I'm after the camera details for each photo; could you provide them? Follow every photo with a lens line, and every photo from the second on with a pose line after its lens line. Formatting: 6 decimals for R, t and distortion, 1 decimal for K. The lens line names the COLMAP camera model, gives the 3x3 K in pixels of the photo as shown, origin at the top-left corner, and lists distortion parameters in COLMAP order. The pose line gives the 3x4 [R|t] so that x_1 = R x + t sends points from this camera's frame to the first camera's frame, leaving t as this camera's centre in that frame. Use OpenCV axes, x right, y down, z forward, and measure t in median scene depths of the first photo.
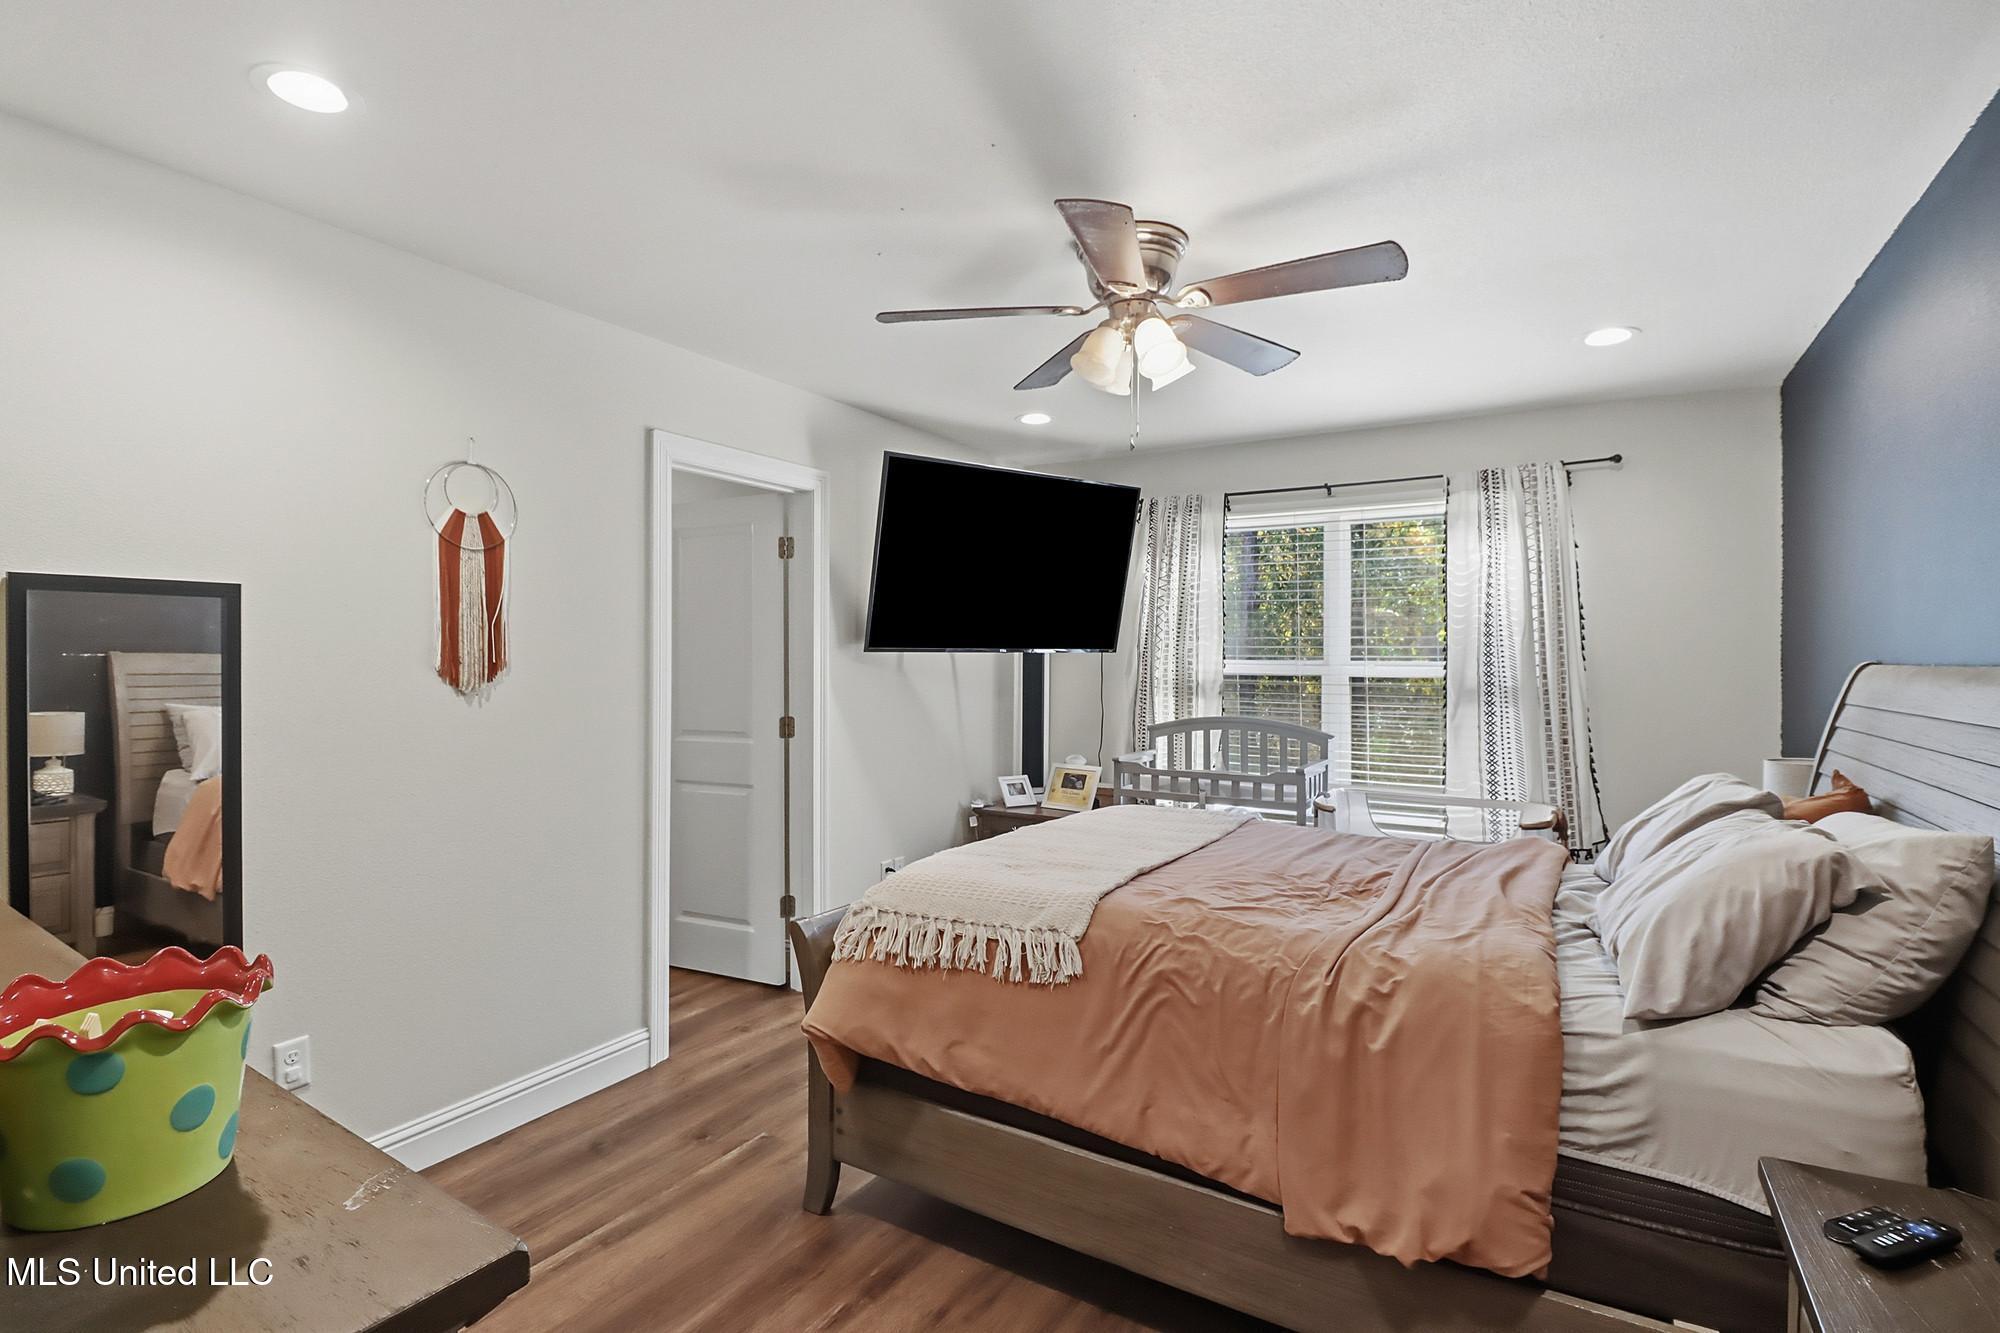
lens RADIAL K [[971.9, 0, 971.8], [0, 971.9, 662.0], [0, 0, 1]] dist [0.000135, -0.000428]
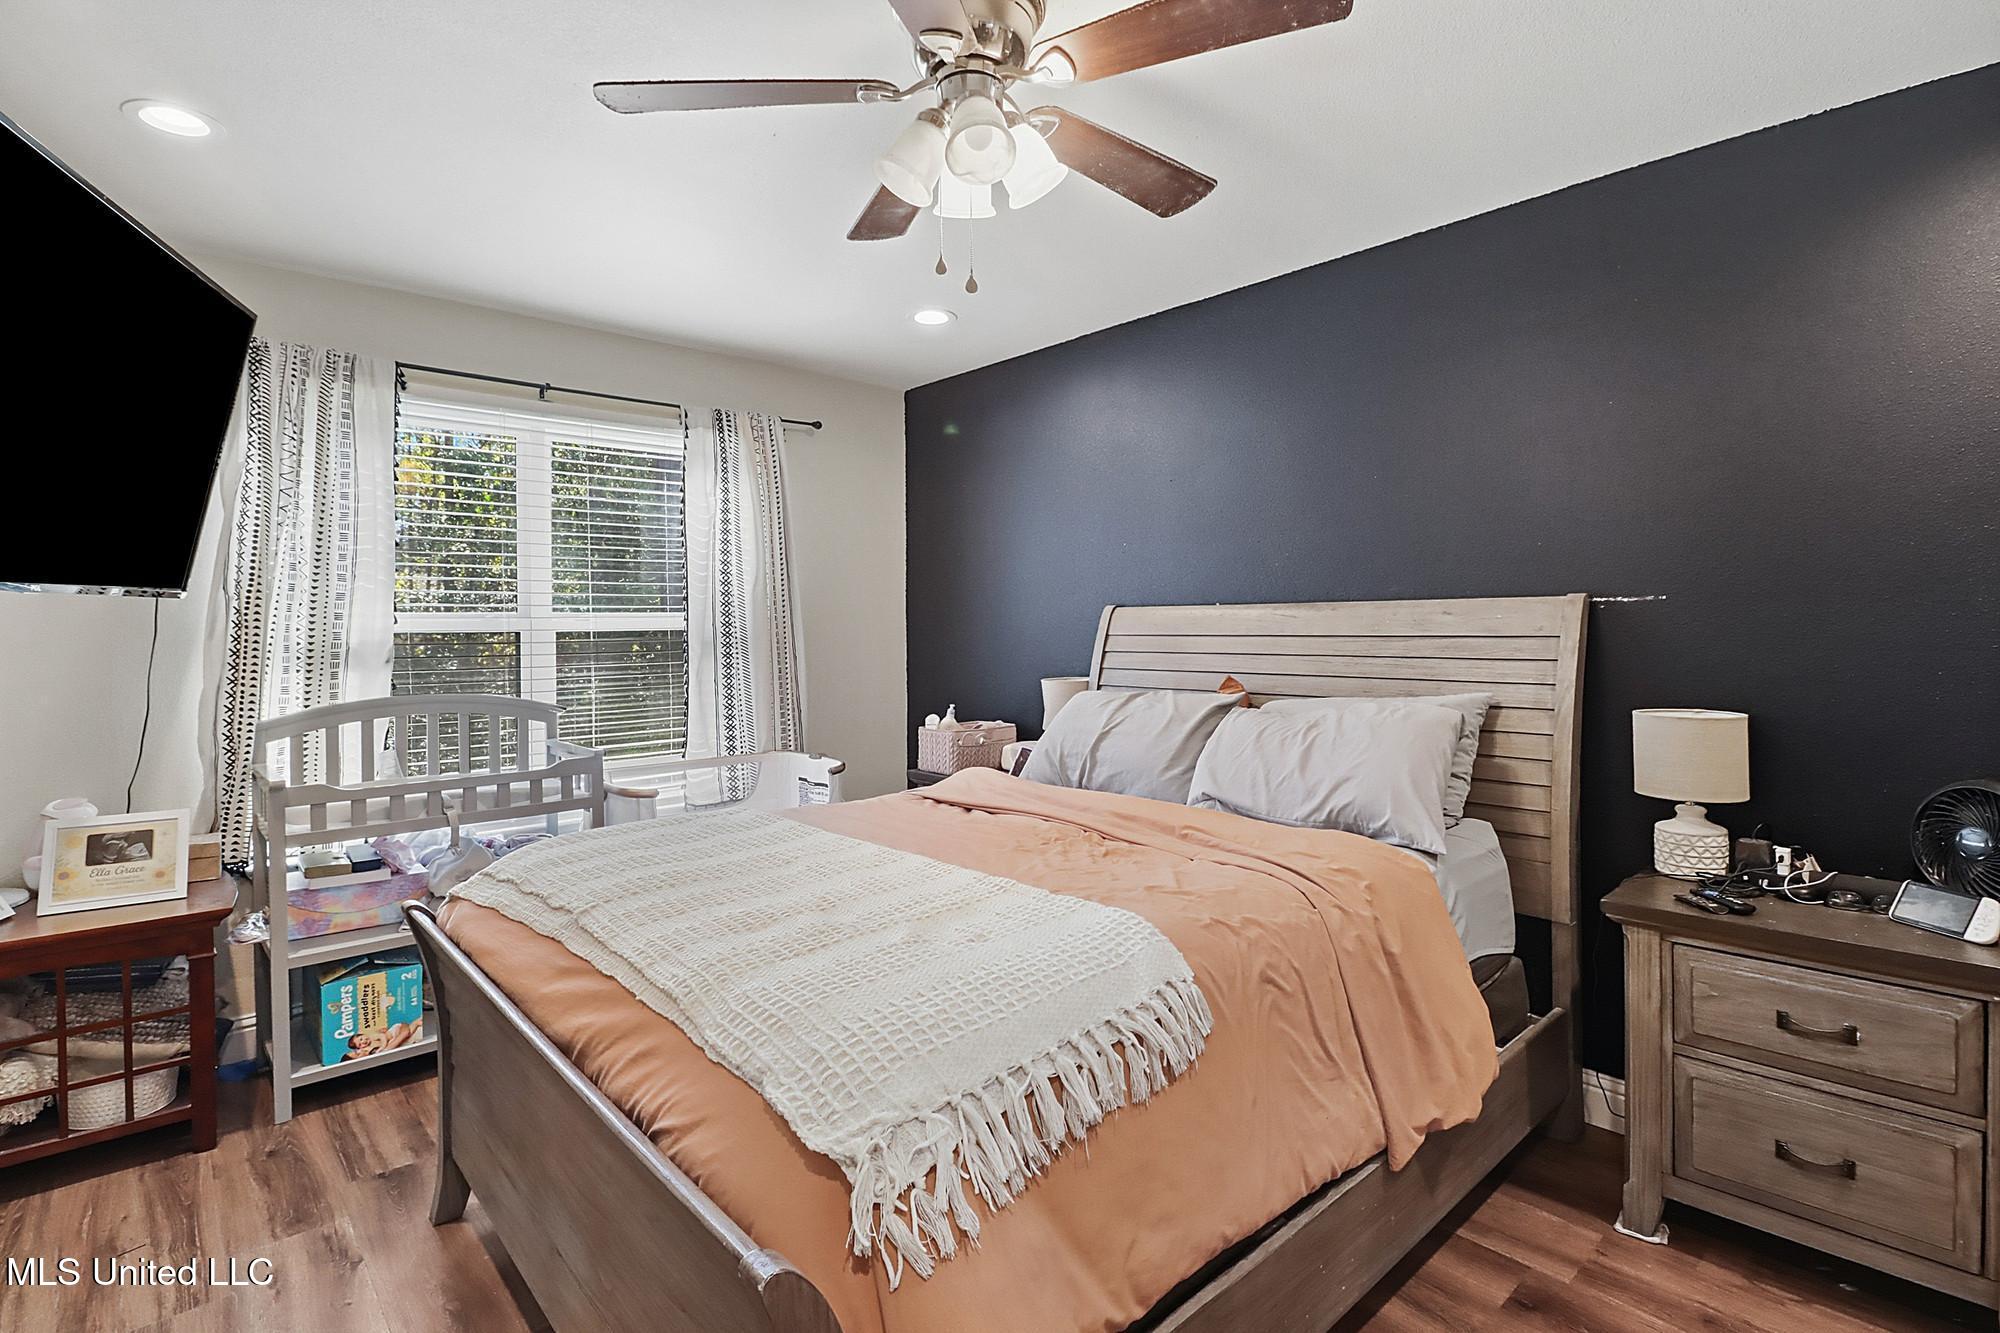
lens RADIAL K [[988.4, 0, 1002.7], [0, 988.4, 621.2], [0, 0, 1]] dist [0.000008, -0.000467]
pose [[0.242989, -0.009718, 0.969980, -0.304237], [0.011330, 0.999910, 0.007180, 0.004535], [-0.969963, 0.009245, 0.243077, 0.442825]]
